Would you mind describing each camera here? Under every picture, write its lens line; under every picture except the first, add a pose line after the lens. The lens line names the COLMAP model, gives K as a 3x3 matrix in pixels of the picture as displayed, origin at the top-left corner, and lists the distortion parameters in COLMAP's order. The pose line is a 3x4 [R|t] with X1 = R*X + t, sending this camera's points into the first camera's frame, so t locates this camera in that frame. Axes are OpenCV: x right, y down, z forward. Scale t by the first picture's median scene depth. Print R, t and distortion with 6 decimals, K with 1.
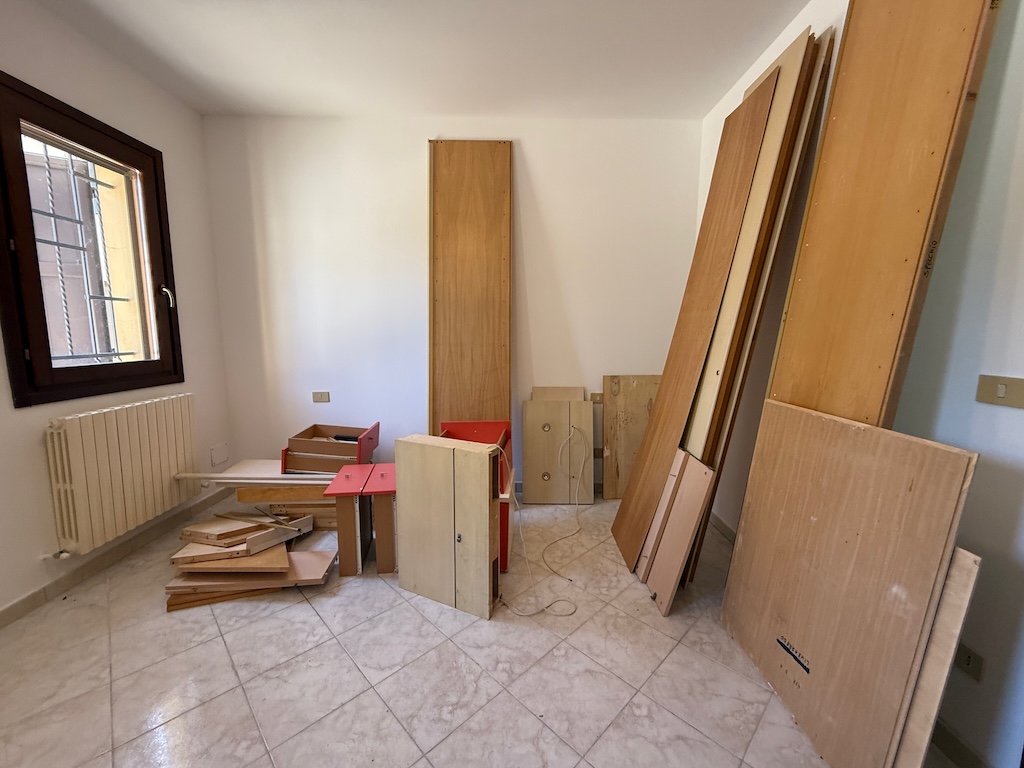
lens RADIAL K [[414.5, 0, 505.1], [0, 414.5, 385.3], [0, 0, 1]] dist [0.001012, -0.000763]
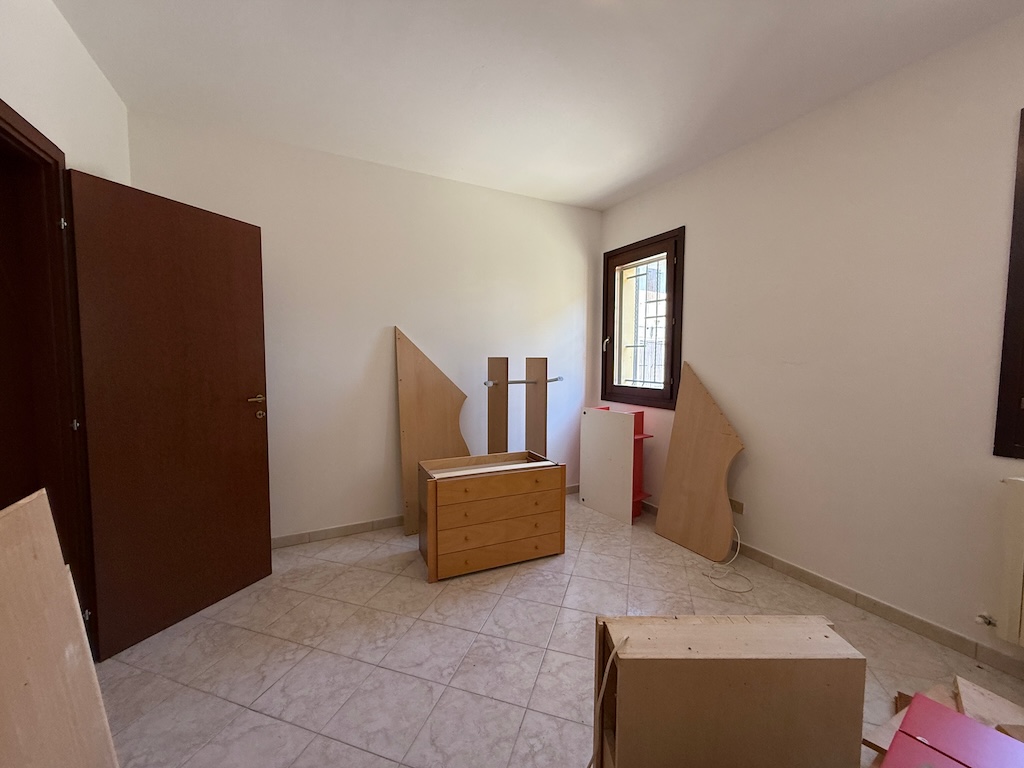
lens RADIAL K [[414.5, 0, 509.6], [0, 414.5, 379.6], [0, 0, 1]] dist [0.001012, -0.000763]
pose [[-0.882446, 0.018385, -0.470055, 0.276538], [-0.069774, 0.983068, 0.169438, -0.193812], [0.465211, 0.182318, -0.866221, 1.224867]]
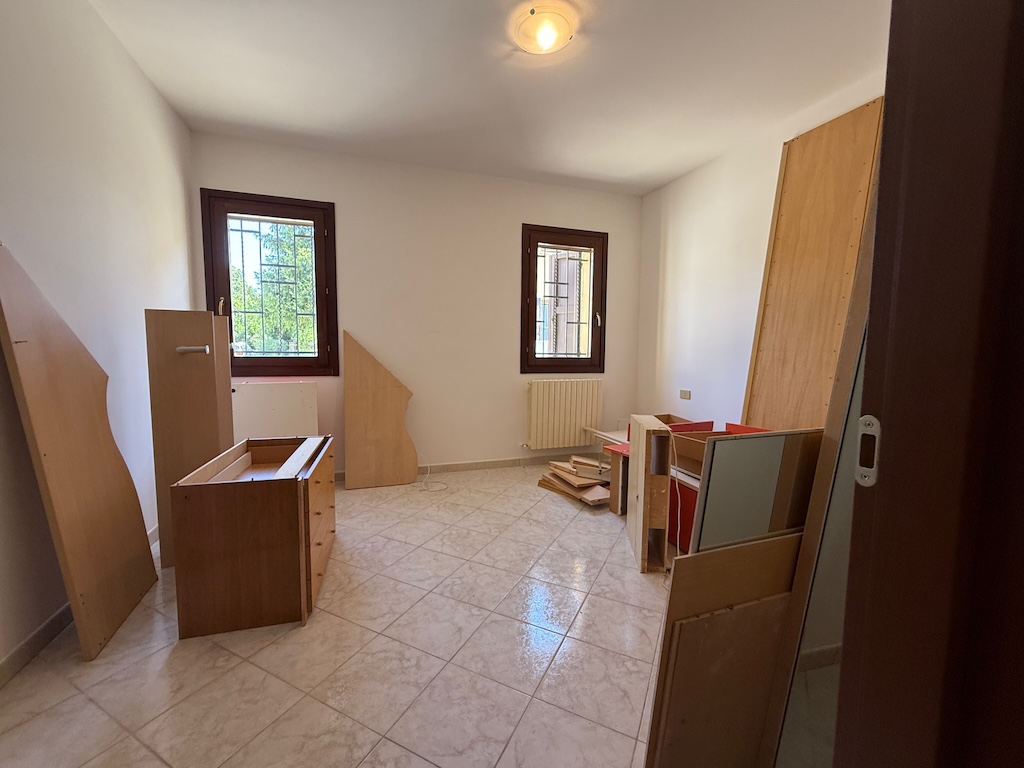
lens RADIAL K [[414.5, 0, 509.2], [0, 414.5, 386.5], [0, 0, 1]] dist [0.001012, -0.000763]
pose [[0.335539, 0.082312, -0.938423, 0.855538], [-0.132616, 0.990382, 0.039452, 0.042344], [0.932645, 0.111213, 0.343228, 0.178519]]
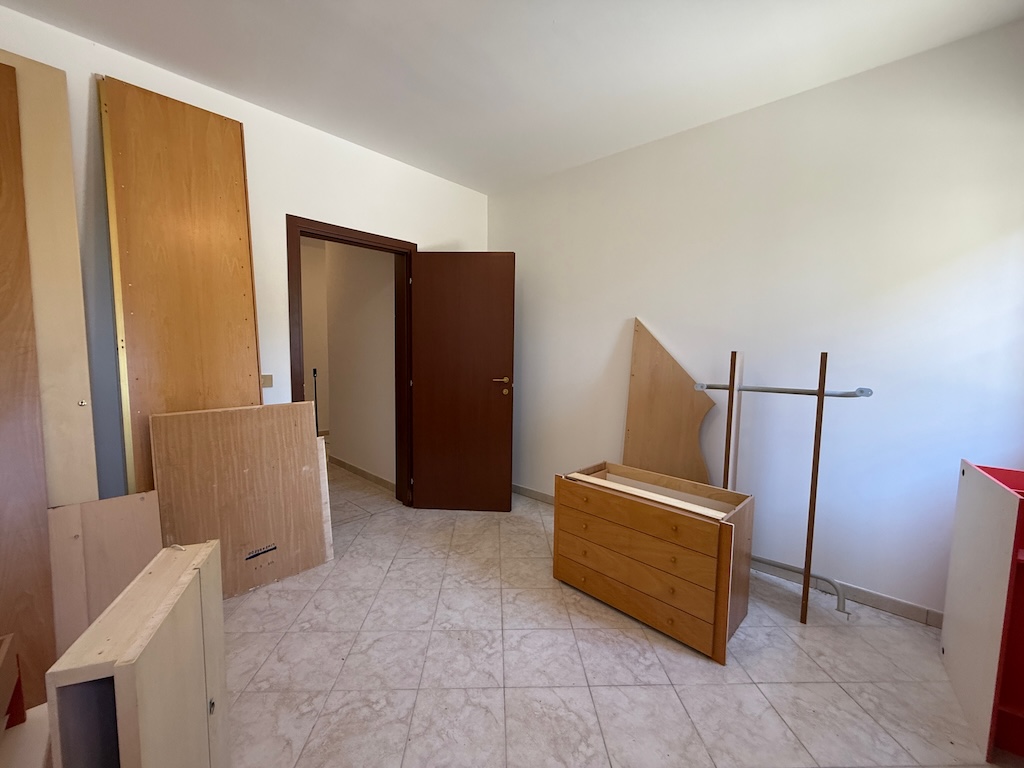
lens RADIAL K [[414.5, 0, 507.5], [0, 414.5, 381.7], [0, 0, 1]] dist [0.001012, -0.000763]
pose [[-0.741126, -0.066147, 0.668099, -0.784274], [0.075856, 0.980512, 0.181225, -0.174018], [-0.667067, 0.184990, -0.721665, 1.023249]]
